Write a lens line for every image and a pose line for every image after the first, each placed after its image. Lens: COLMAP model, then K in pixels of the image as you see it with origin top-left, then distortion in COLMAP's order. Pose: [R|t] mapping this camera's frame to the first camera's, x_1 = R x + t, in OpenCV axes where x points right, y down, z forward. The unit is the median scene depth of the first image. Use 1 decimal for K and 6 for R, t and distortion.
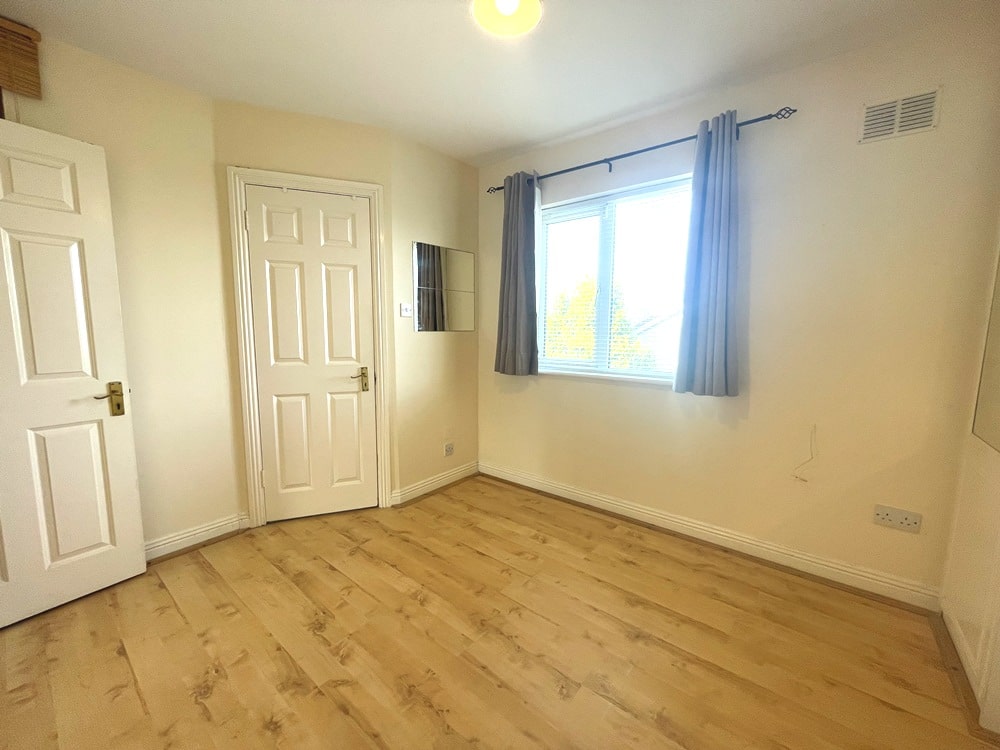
lens RADIAL K [[404.5, 0, 497.9], [0, 404.5, 373.1], [0, 0, 1]] dist [-0.002784, -0.000145]
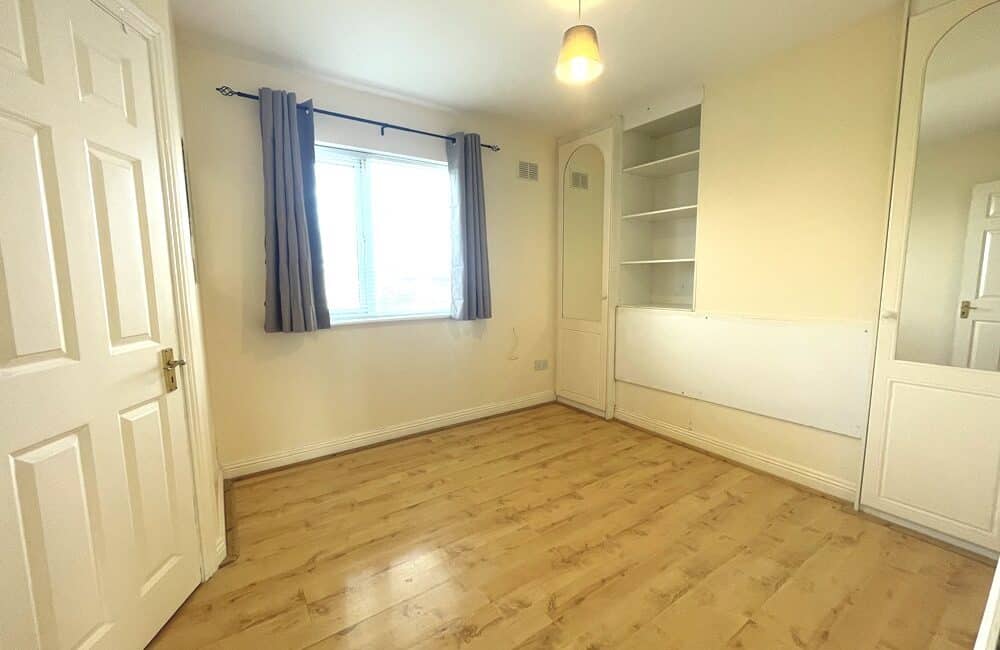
lens RADIAL K [[406.2, 0, 497.4], [0, 406.2, 323.8], [0, 0, 1]] dist [0.000528, -0.002770]
pose [[0.277367, -0.119549, 0.953297, -0.792969], [0.121183, 0.988657, 0.088724, -0.047058], [-0.953091, 0.090914, 0.288708, 0.441276]]
